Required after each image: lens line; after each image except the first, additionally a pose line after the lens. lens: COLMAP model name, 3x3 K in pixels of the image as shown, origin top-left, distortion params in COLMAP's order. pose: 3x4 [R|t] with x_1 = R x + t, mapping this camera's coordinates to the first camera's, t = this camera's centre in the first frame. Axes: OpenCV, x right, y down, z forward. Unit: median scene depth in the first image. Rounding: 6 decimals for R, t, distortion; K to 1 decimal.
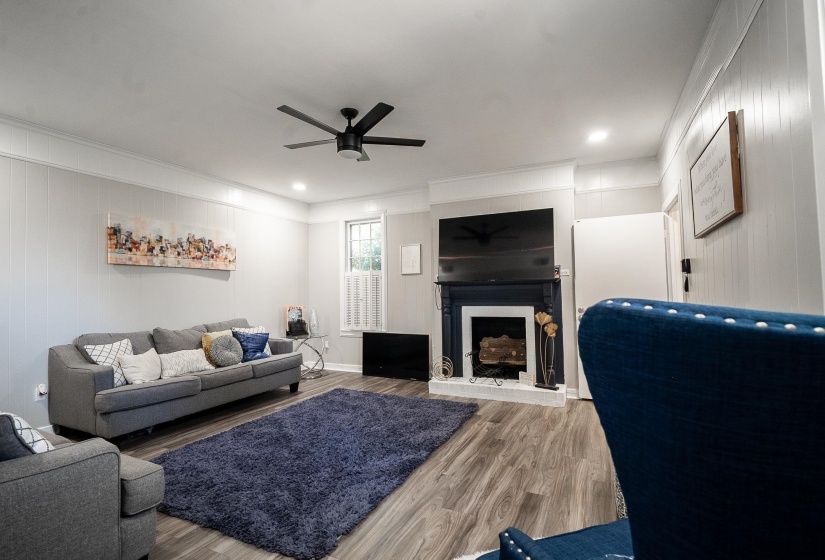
lens RADIAL K [[390.2, 0, 412.5], [0, 390.2, 280.0], [0, 0, 1]] dist [-0.001973, -0.000364]
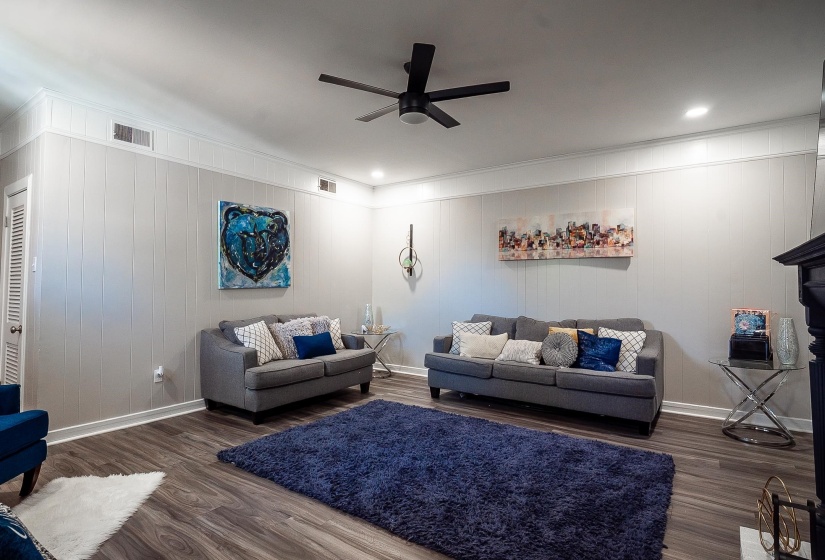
lens RADIAL K [[418.4, 0, 412.5], [0, 418.4, 280.0], [0, 0, 1]] dist [-0.000346, 0.000082]
pose [[-0.139087, 0.001880, -0.990278, 0.524700], [0.030792, 0.999523, -0.002427, 0.013805], [0.989801, -0.030830, -0.139079, 0.814463]]
